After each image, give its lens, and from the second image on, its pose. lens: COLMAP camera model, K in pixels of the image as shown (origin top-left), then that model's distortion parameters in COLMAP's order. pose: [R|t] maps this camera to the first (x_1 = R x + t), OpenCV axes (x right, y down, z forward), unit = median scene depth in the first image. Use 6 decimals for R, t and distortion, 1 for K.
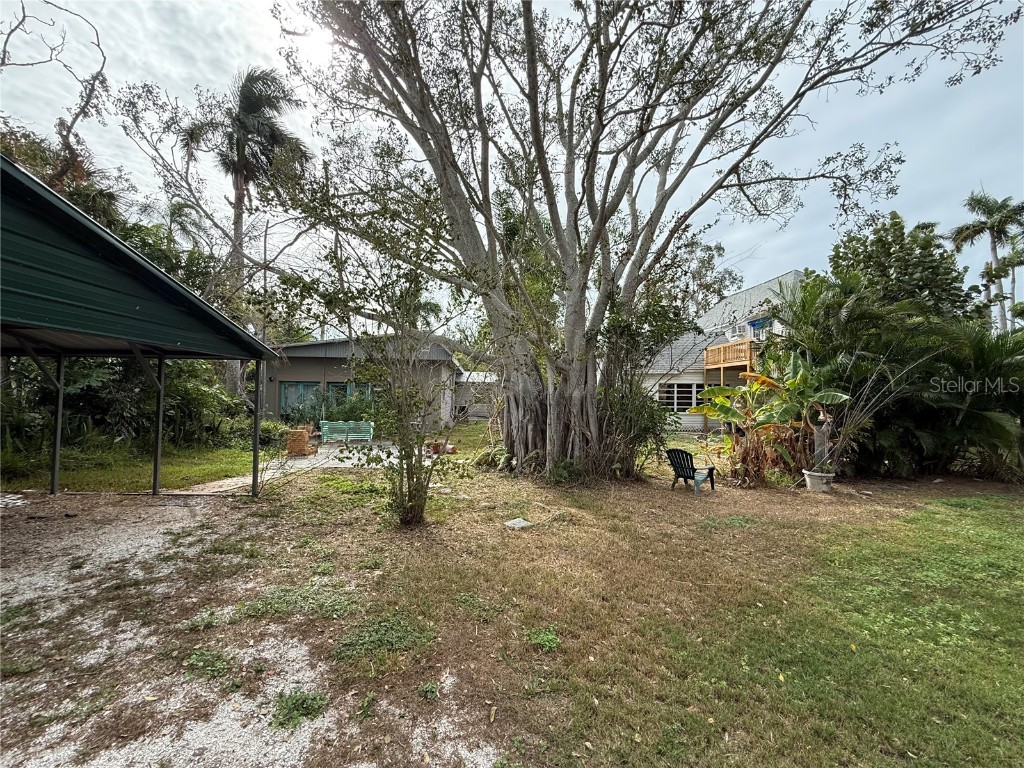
lens RADIAL K [[407.7, 0, 513.1], [0, 407.7, 384.2], [0, 0, 1]] dist [-0.000390, 0.000007]
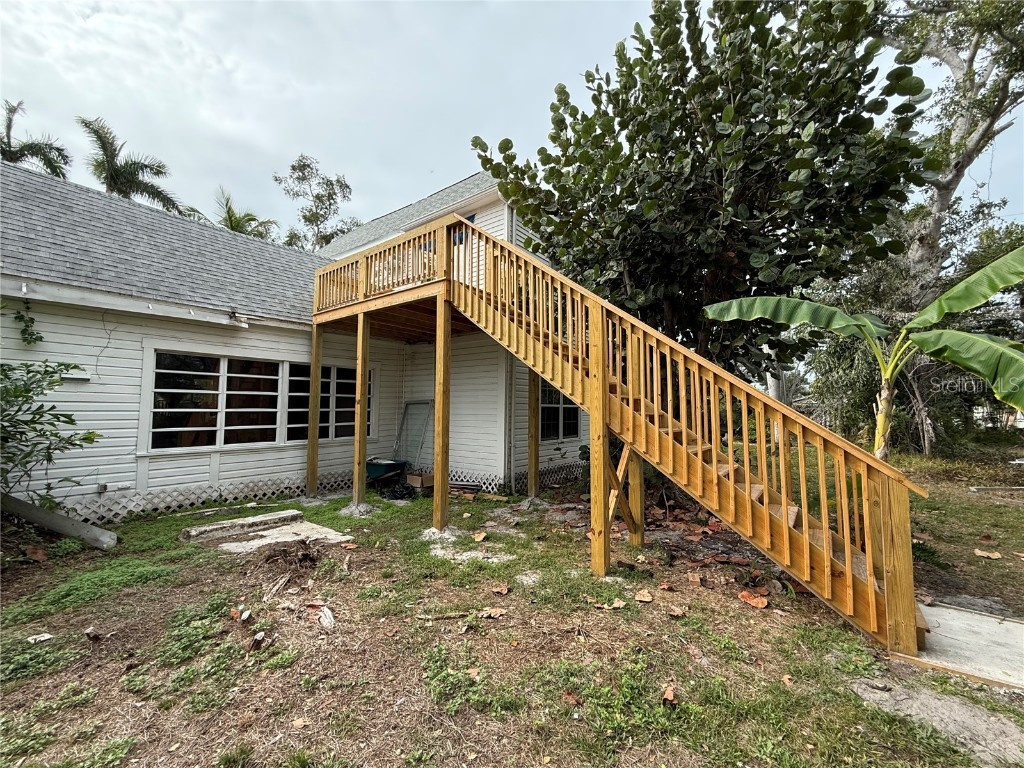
lens RADIAL K [[407.7, 0, 509.2], [0, 407.7, 381.2], [0, 0, 1]] dist [-0.000390, 0.000007]
pose [[0.641597, 0.031365, 0.766400, 1.162789], [-0.014116, 0.999477, -0.029086, 0.095082], [-0.766912, 0.007843, 0.641704, 2.410429]]
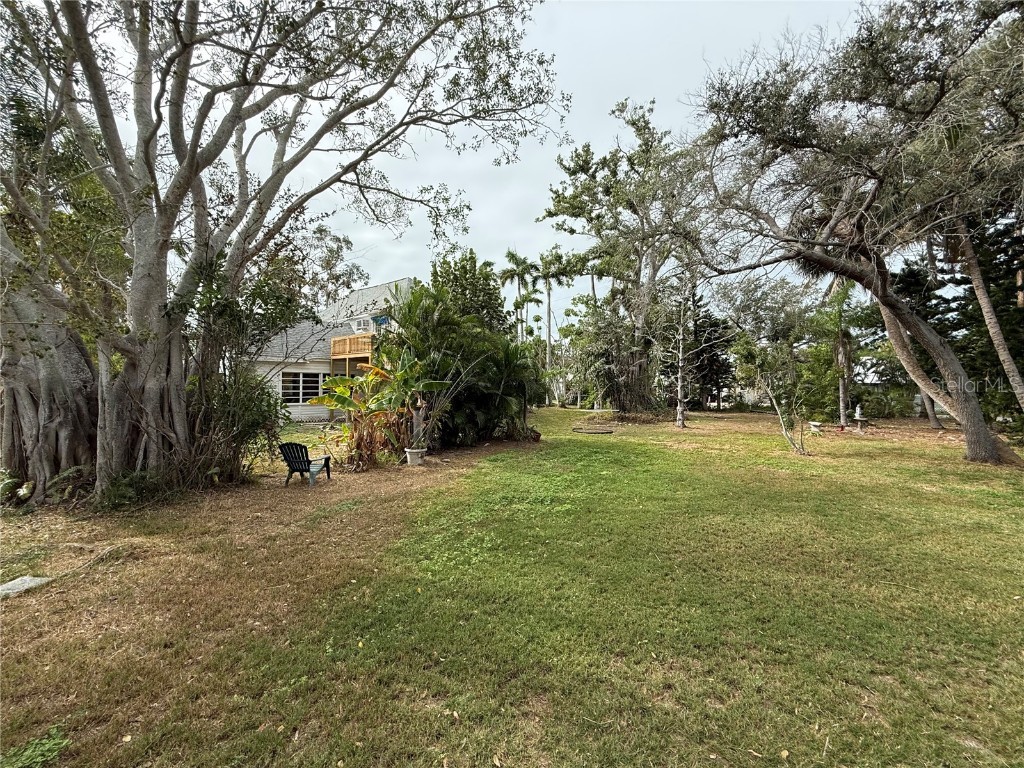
lens RADIAL K [[407.7, 0, 509.3], [0, 407.7, 387.0], [0, 0, 1]] dist [-0.000390, 0.000007]
pose [[0.665143, -0.008055, 0.746673, 0.036615], [-0.016420, 0.999542, 0.025410, -0.003005], [-0.746535, -0.029161, 0.664706, -0.003869]]
